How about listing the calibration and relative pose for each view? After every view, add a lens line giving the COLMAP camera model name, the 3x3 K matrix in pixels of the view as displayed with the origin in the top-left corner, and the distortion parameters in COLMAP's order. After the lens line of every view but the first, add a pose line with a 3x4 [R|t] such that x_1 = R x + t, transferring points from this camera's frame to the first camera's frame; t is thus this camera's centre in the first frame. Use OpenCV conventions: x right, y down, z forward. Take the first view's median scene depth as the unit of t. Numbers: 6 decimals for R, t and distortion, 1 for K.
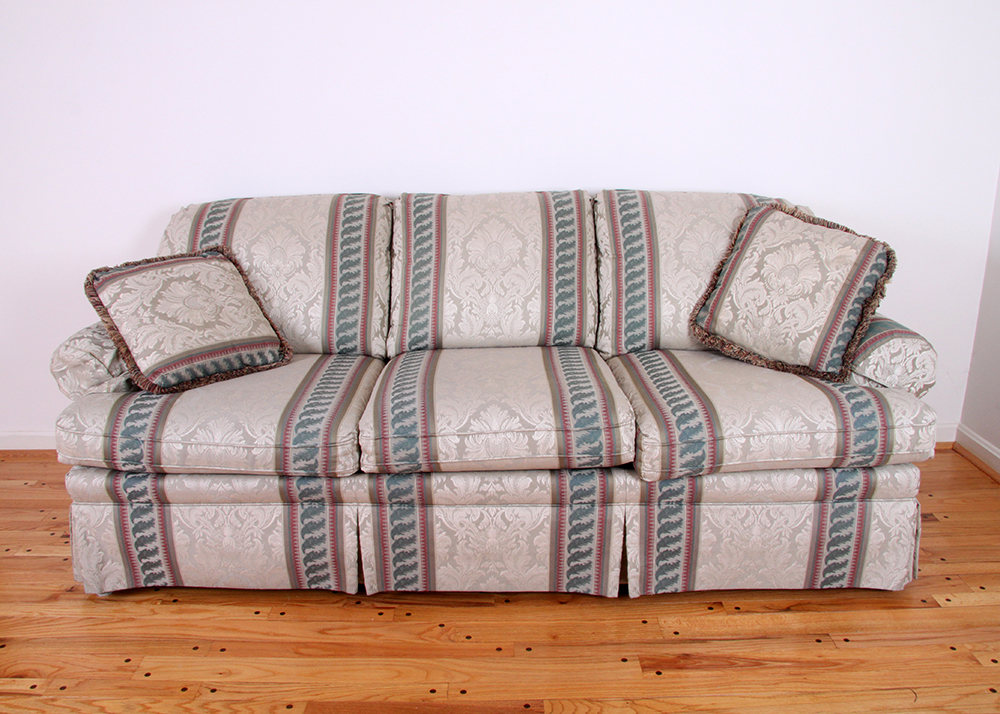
lens RADIAL K [[867.0, 0, 500.0], [0, 867.0, 357.0], [0, 0, 1]] dist [-0.137767, 0.004314]
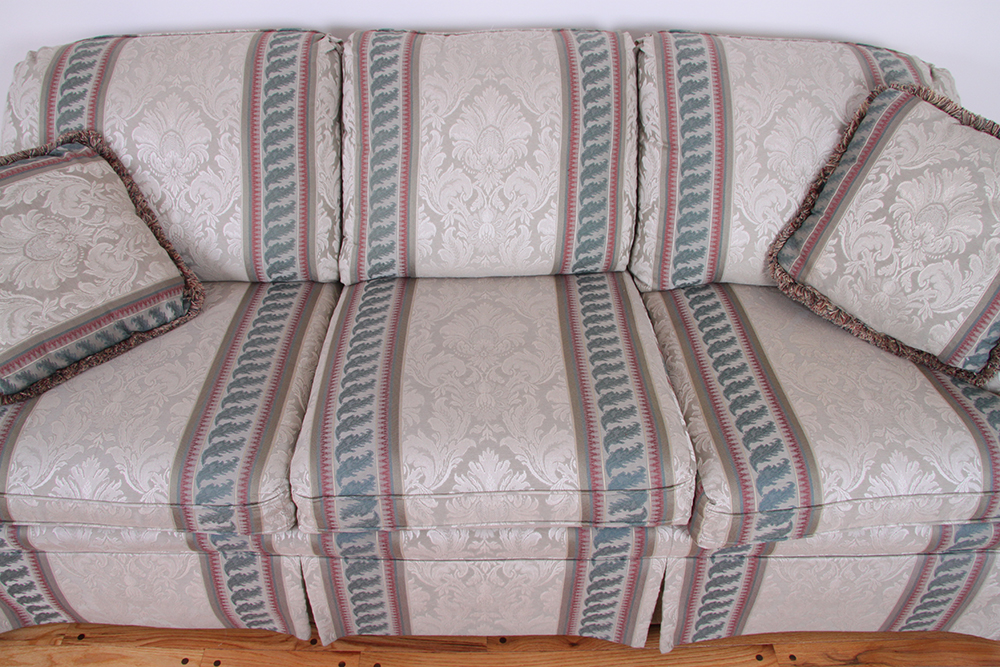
lens RADIAL K [[782.3, 0, 500.0], [0, 782.3, 333.5], [0, 0, 1]] dist [-0.161629, 0.119960]
pose [[0.999791, 0.011143, 0.017167, -0.008599], [-0.016562, 0.933286, 0.358751, -0.211009], [-0.012025, -0.358960, 0.933275, 0.410198]]
